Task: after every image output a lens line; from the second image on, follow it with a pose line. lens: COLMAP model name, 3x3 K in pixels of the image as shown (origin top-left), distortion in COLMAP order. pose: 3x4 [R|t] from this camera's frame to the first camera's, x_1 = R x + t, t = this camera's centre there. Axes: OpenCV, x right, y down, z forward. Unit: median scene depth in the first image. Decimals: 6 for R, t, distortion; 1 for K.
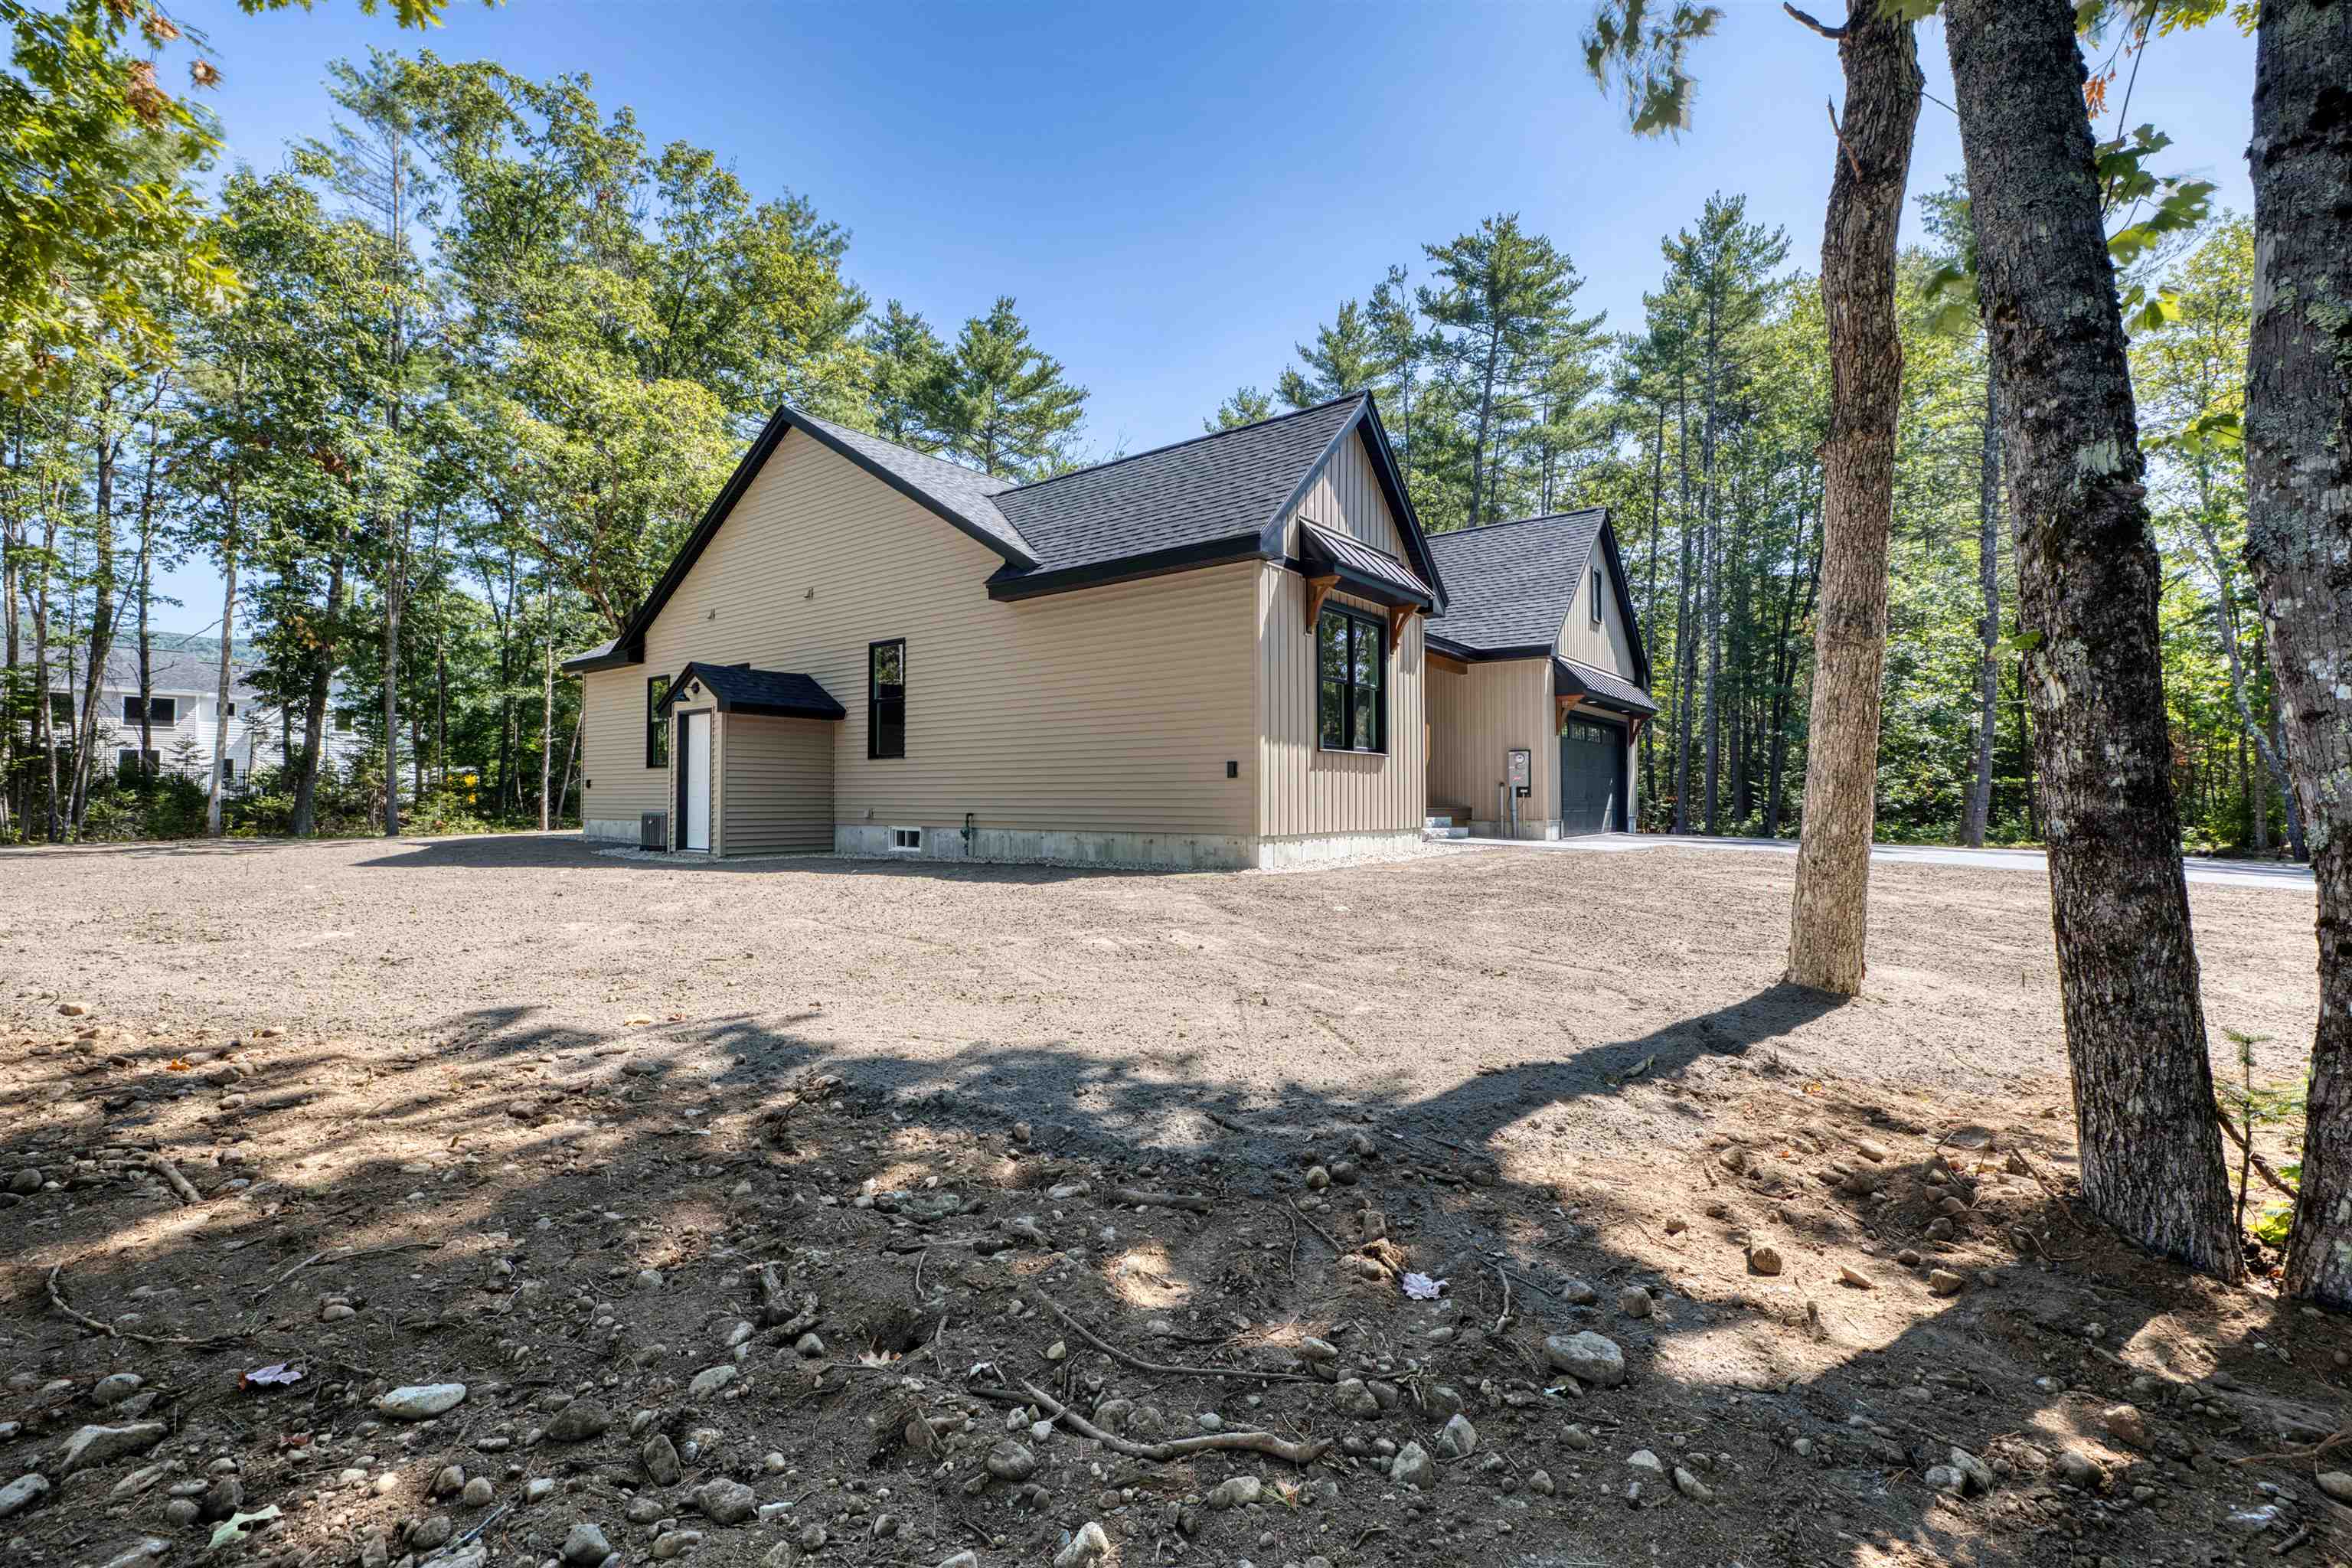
lens RADIAL K [[1020.2, 0, 1186.0], [0, 1020.2, 781.9], [0, 0, 1]] dist [0.001300, 0.000133]
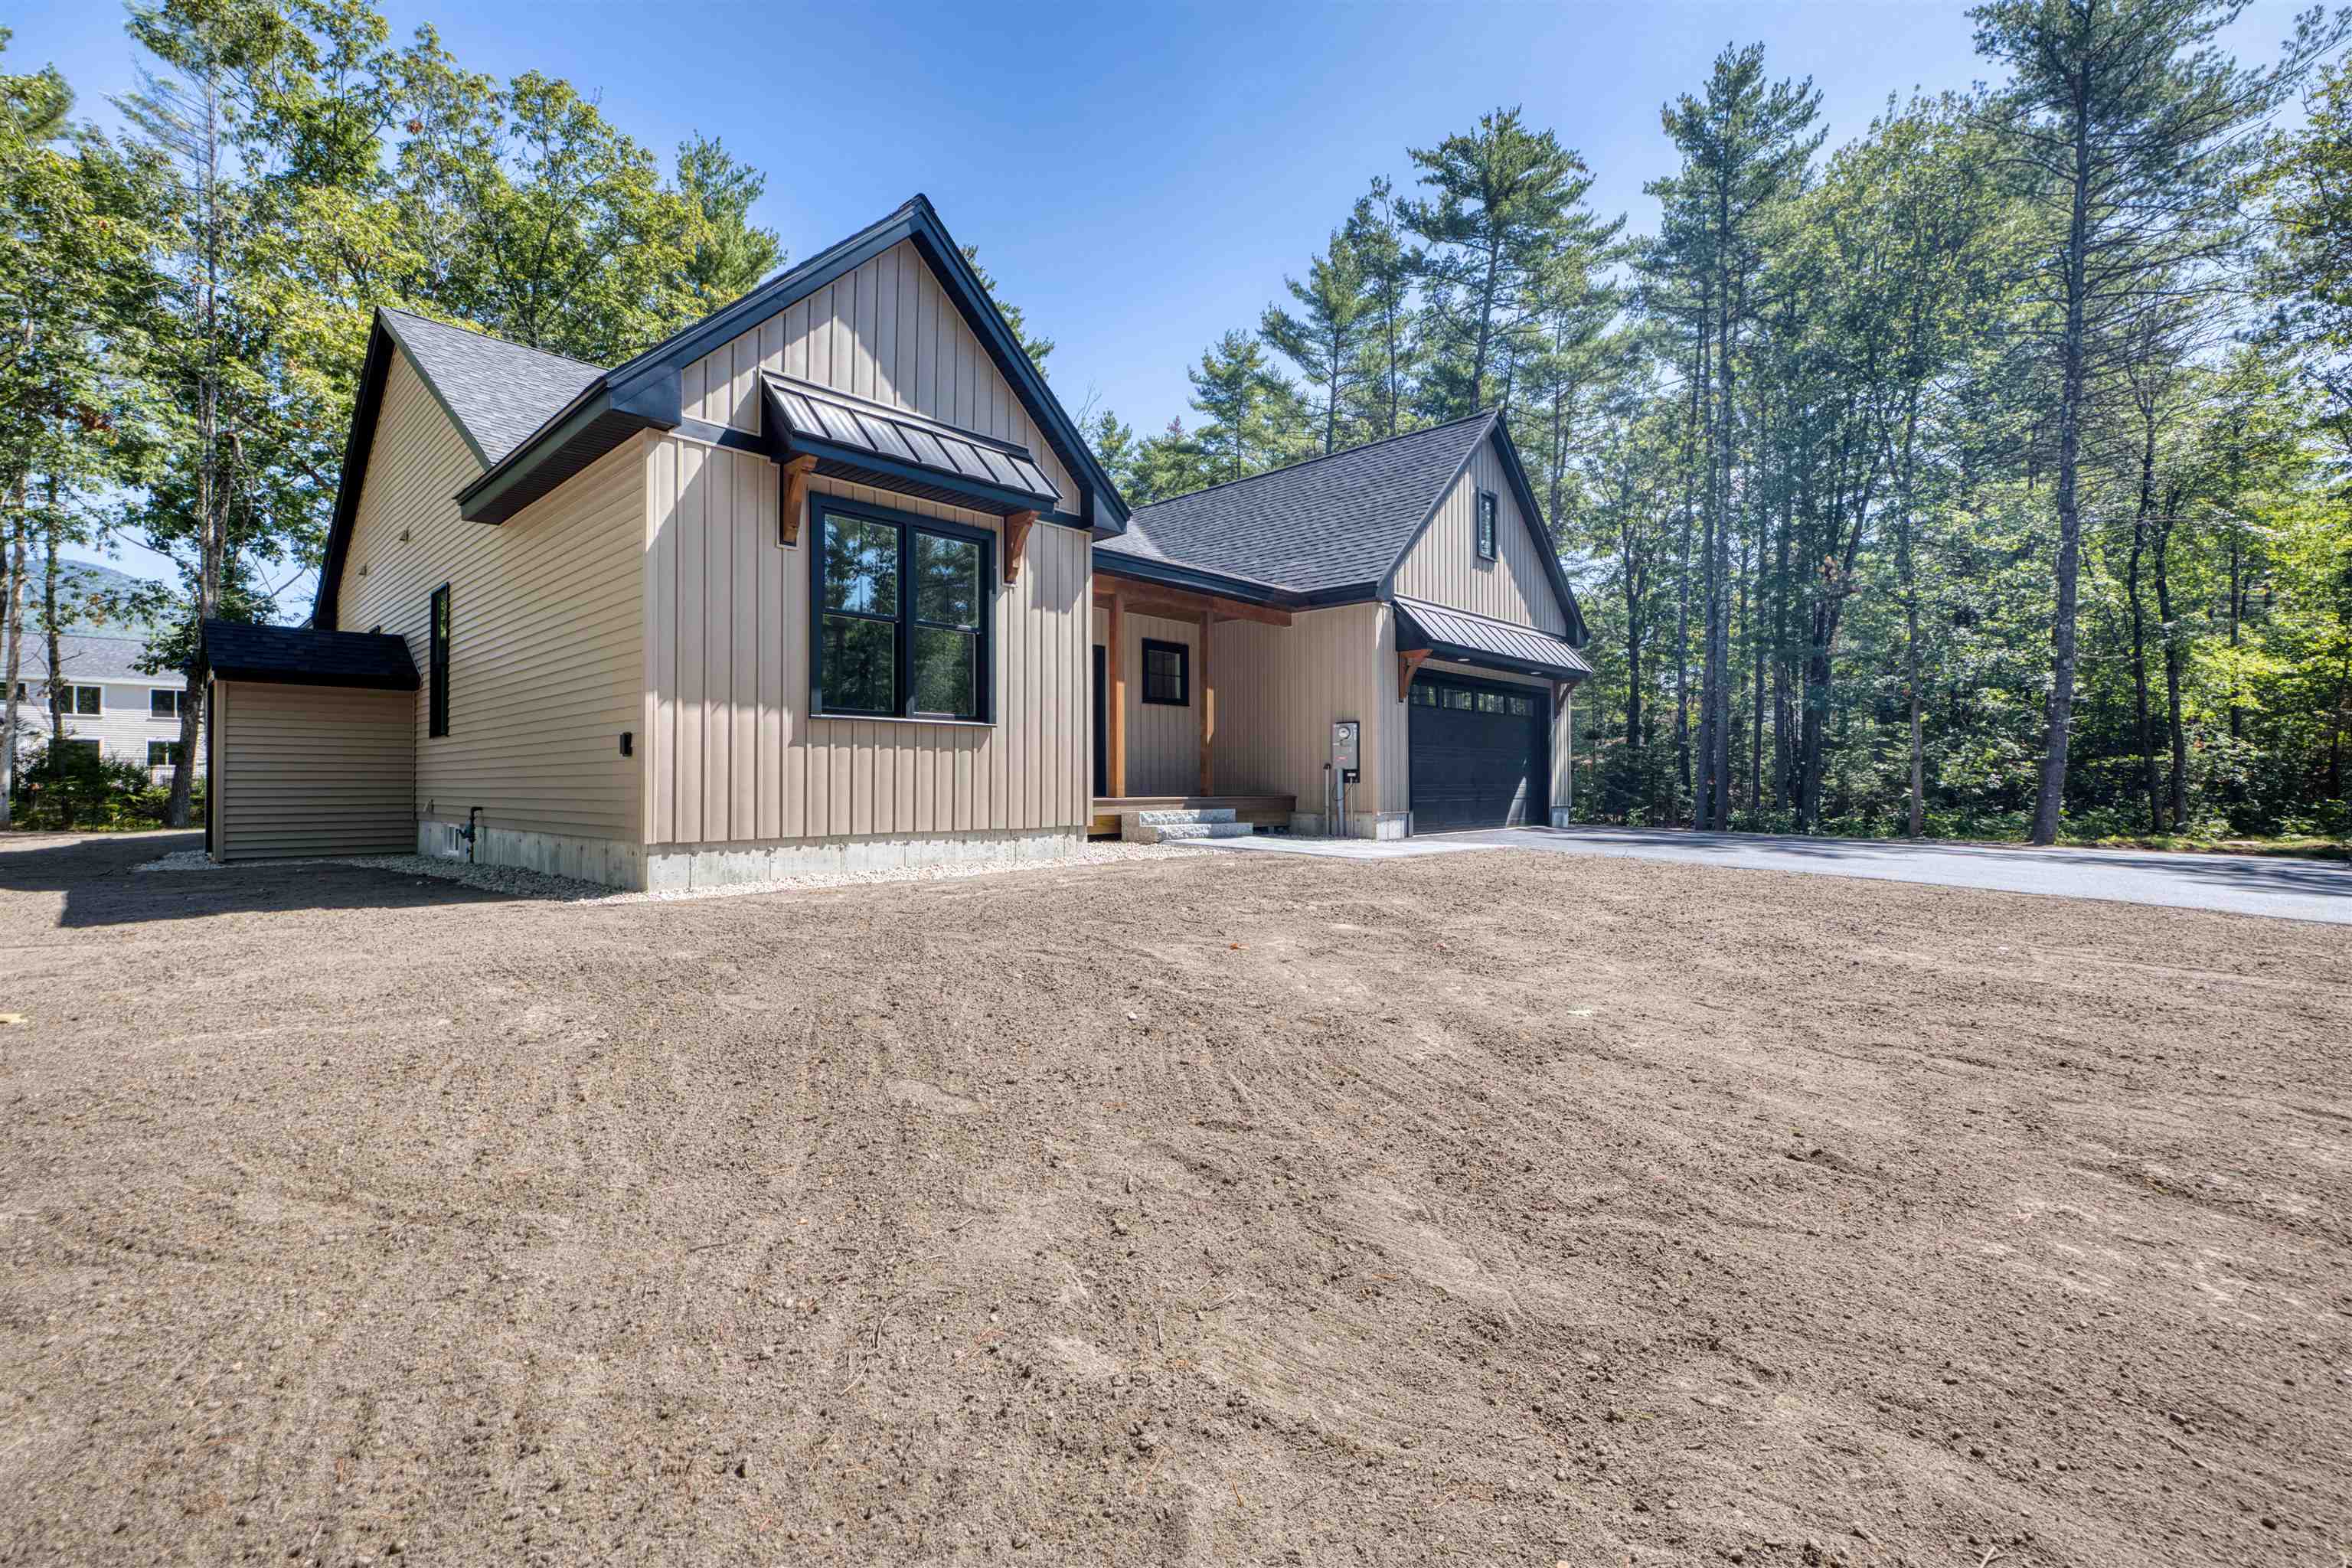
lens RADIAL K [[1032.8, 0, 1177.6], [0, 1032.8, 781.8], [0, 0, 1]] dist [-0.003482, 0.000137]
pose [[0.994625, -0.004072, -0.103458, 0.163891], [0.005490, 0.999895, 0.013423, 0.001837], [0.103393, -0.013919, 0.994543, 0.122628]]
